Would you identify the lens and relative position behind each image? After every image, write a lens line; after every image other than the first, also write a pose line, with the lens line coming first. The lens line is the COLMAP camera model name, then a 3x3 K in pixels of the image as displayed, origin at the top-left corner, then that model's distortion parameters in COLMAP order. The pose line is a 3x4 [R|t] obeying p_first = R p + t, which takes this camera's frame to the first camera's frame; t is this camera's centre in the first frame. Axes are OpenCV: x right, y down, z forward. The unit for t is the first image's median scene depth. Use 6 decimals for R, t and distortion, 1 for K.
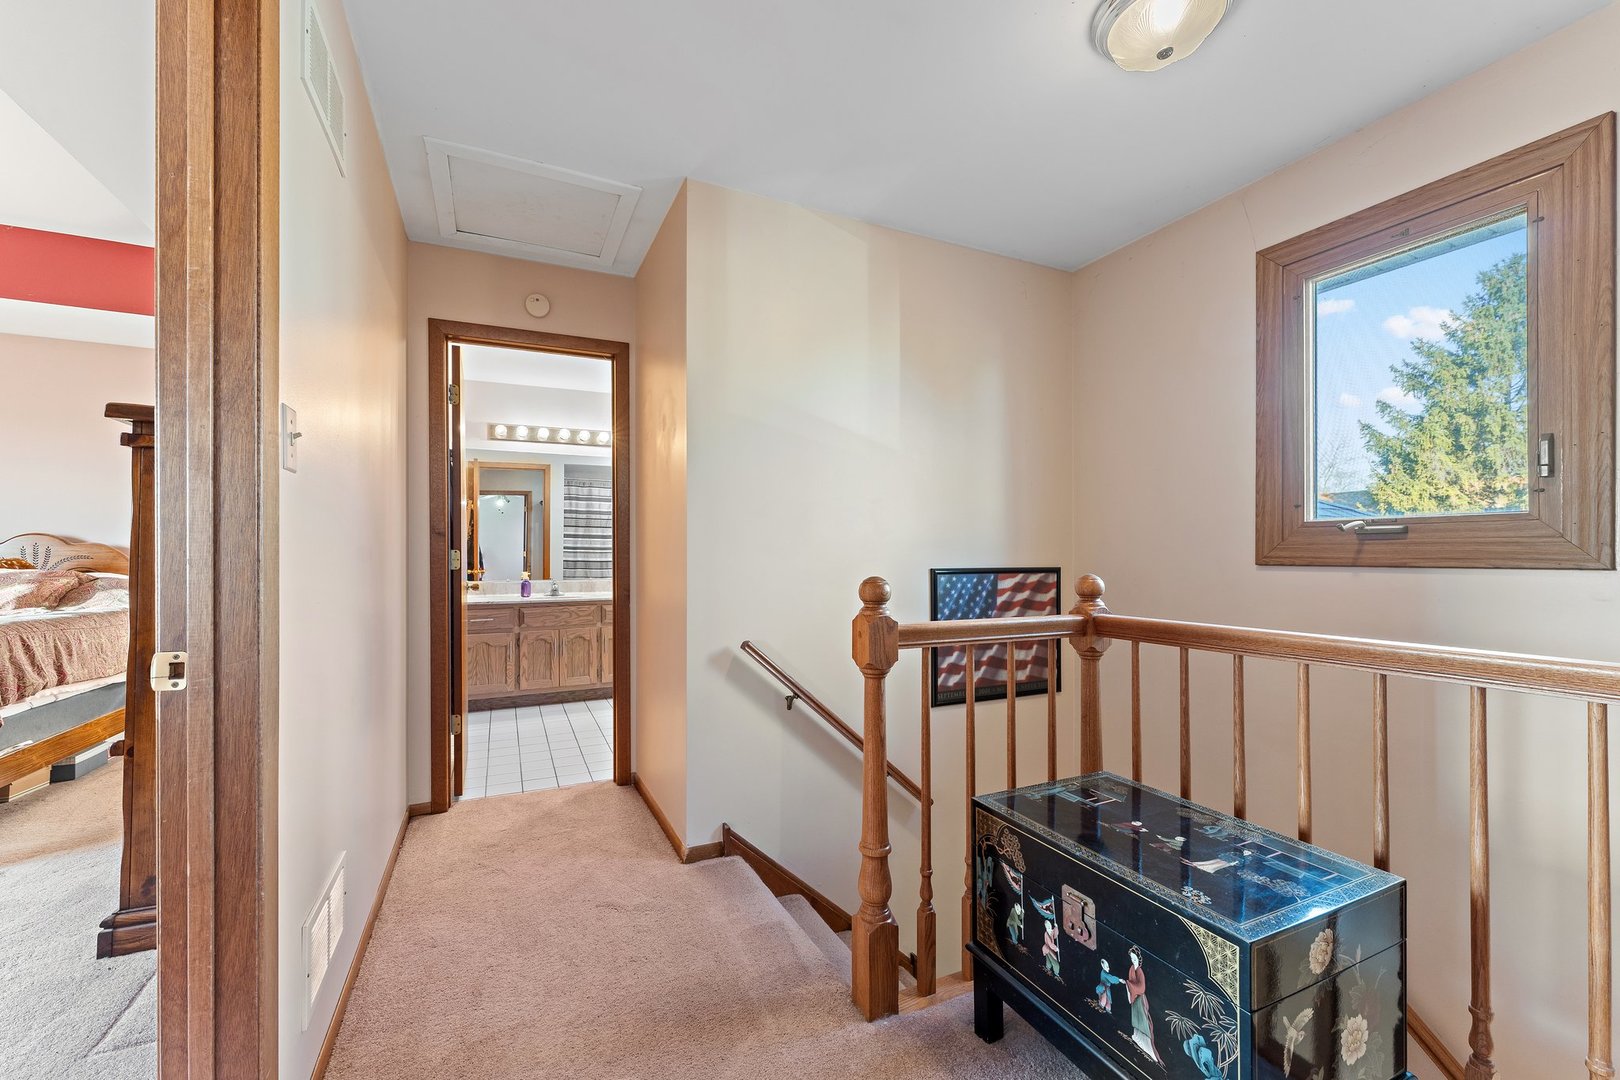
lens RADIAL K [[656.6, 0, 813.1], [0, 656.6, 554.1], [0, 0, 1]] dist [0.005838, 0.000456]
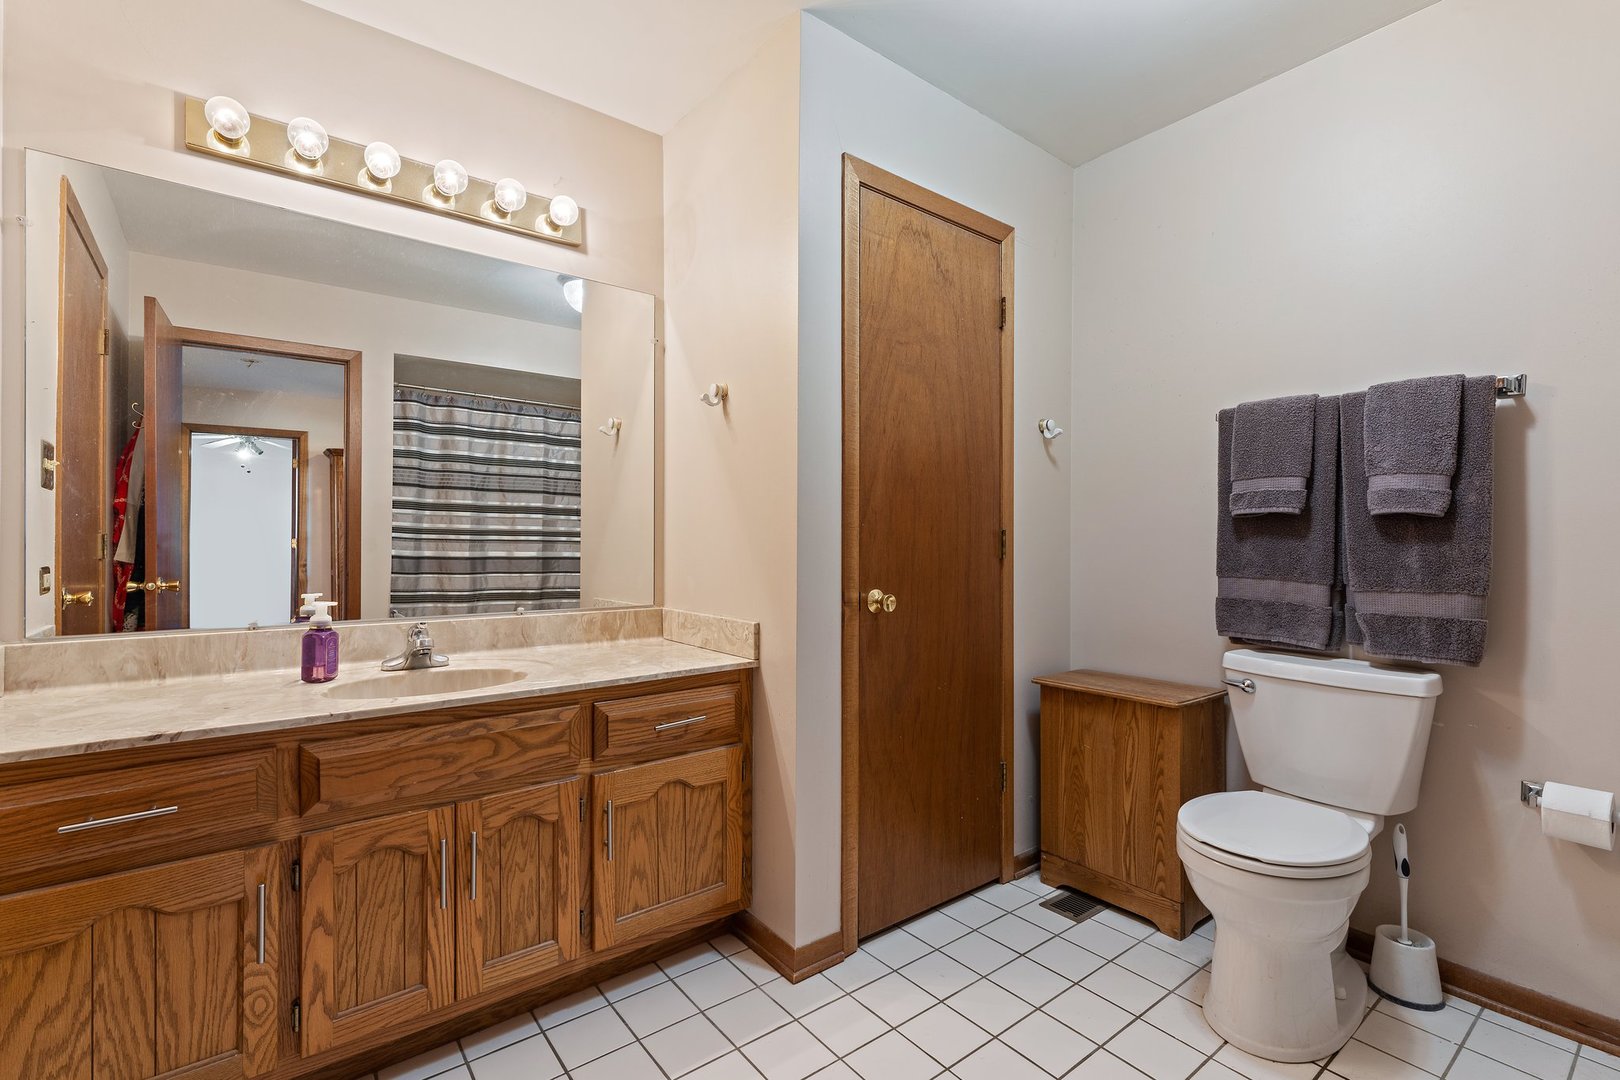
lens RADIAL K [[708.2, 0, 807.4], [0, 708.2, 541.0], [0, 0, 1]] dist [0.001762, 0.000238]
pose [[0.975325, 0.002055, 0.220765, -0.199229], [-0.000571, 0.999977, -0.006788, 0.001683], [-0.220774, 0.006494, 0.975303, 0.433469]]
